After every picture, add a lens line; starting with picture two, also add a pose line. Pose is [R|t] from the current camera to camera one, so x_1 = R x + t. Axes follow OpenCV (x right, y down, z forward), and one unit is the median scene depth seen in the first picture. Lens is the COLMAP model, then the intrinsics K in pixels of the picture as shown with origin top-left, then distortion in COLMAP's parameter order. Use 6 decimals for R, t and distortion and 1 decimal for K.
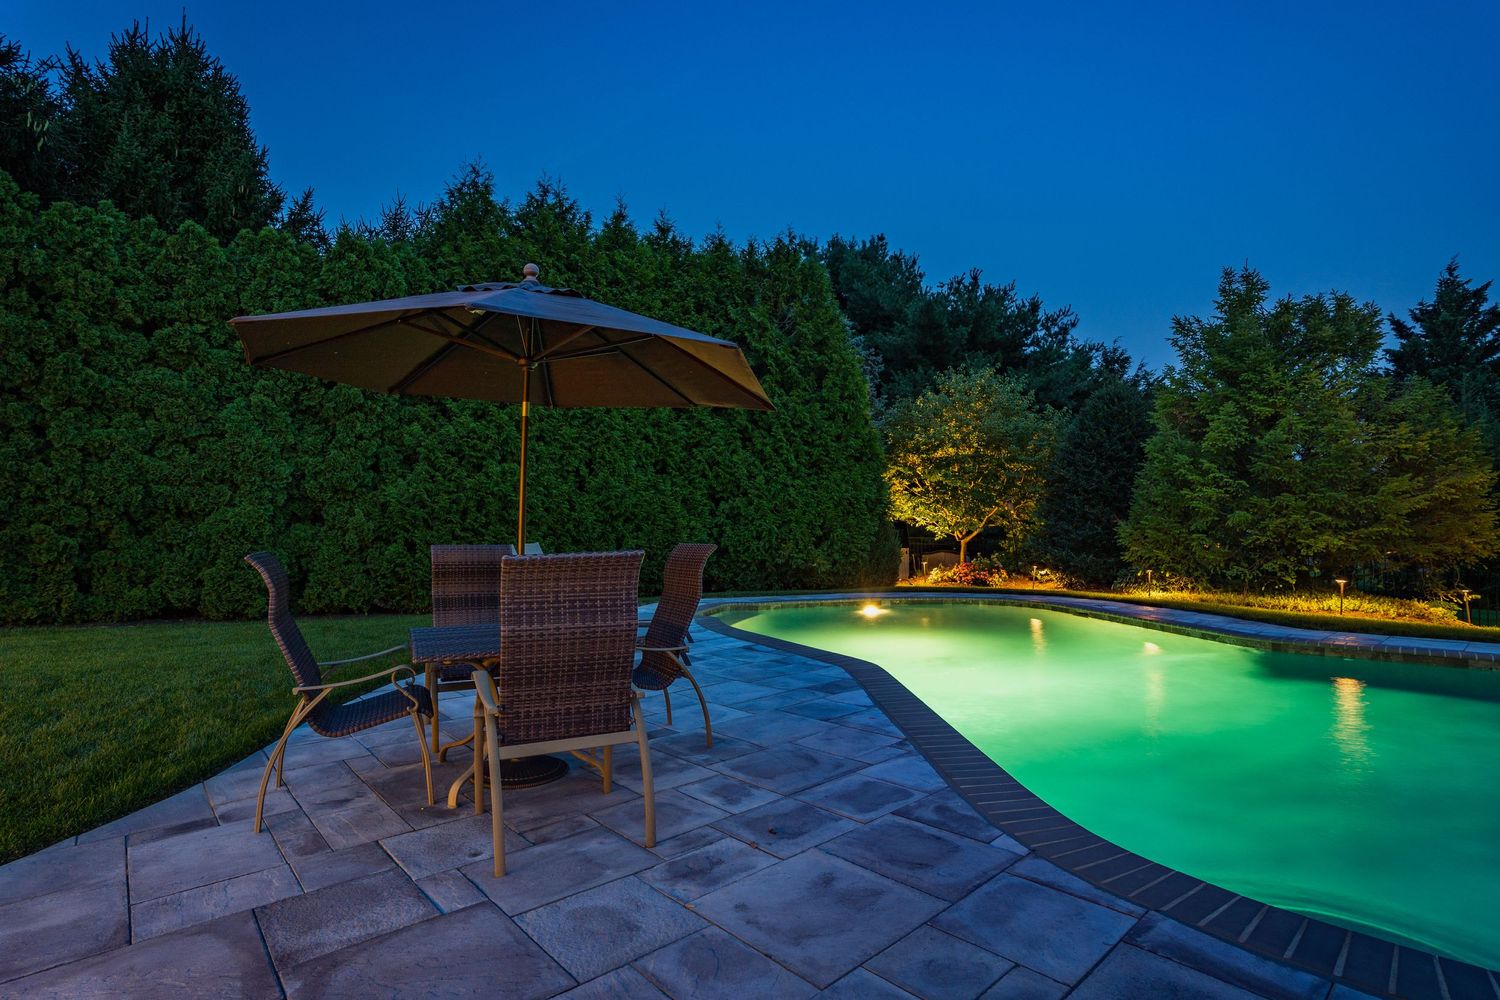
lens RADIAL K [[739.5, 0, 750.0], [0, 739.5, 500.0], [0, 0, 1]] dist [-0.088279, 0.043961]
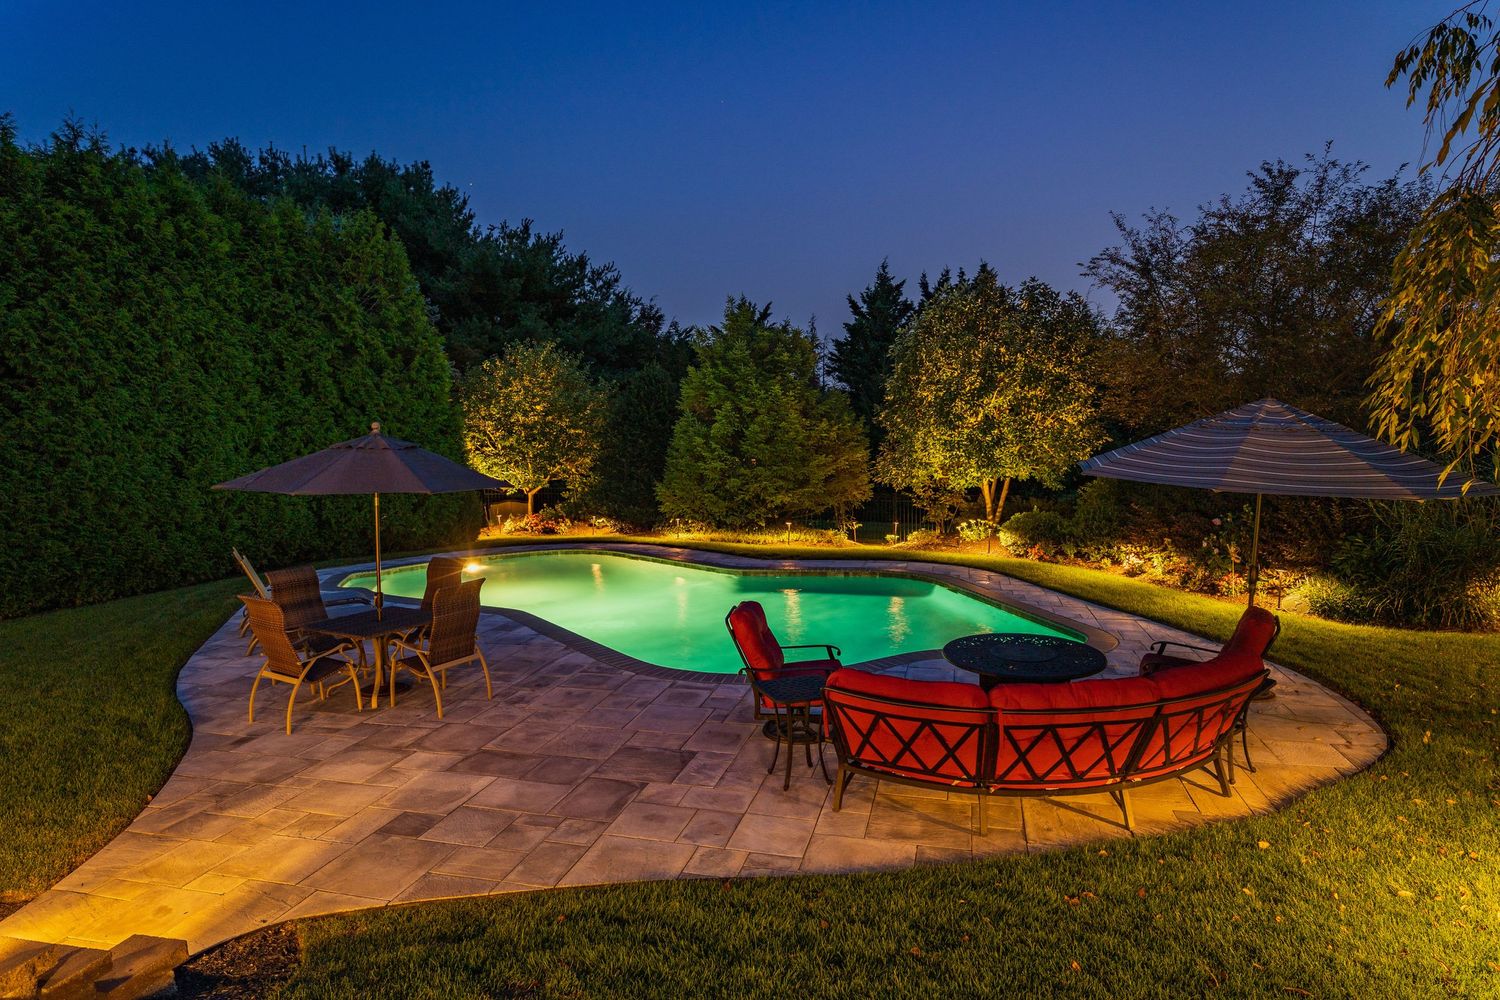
lens RADIAL K [[842.6, 0, 750.0], [0, 842.6, 500.0], [0, 0, 1]] dist [-0.018177, 0.001751]
pose [[0.832958, -0.054258, 0.550669, -0.184298], [-0.006732, 0.994114, 0.108134, -0.097771], [-0.553295, -0.093778, 0.827690, -0.345792]]
